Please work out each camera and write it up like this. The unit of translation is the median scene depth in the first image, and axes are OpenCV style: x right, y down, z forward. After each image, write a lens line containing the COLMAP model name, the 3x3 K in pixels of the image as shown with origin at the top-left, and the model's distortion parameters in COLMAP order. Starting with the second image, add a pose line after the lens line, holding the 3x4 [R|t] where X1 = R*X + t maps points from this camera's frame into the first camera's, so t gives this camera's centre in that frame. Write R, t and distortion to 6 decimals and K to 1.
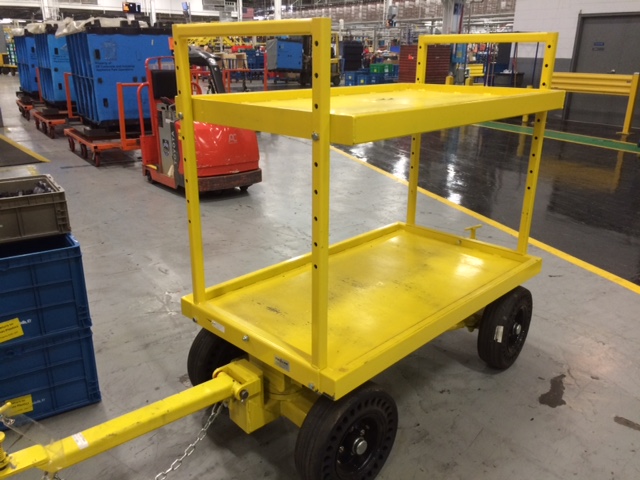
lens RADIAL K [[550.1, 0, 320.0], [0, 550.1, 240.0], [0, 0, 1]] dist [0.010921, -0.007905]
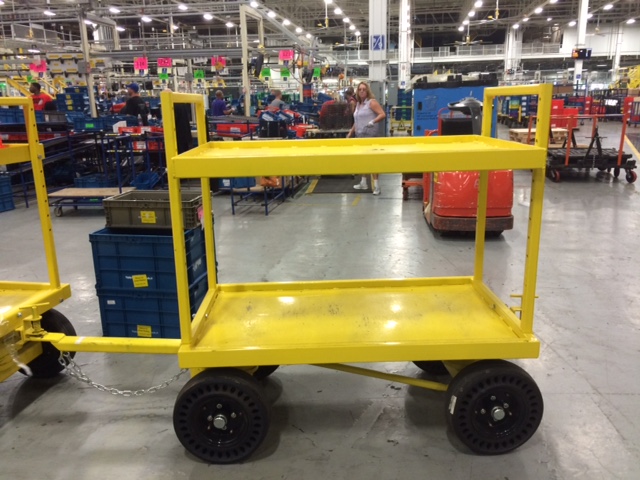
lens RADIAL K [[550.1, 0, 320.0], [0, 550.1, 240.0], [0, 0, 1]] dist [0.010921, -0.007905]
pose [[0.700237, 0.148958, -0.698197, 0.296892], [-0.201063, 0.979551, 0.007333, -0.023411], [0.685012, 0.135247, 0.715868, 0.057835]]
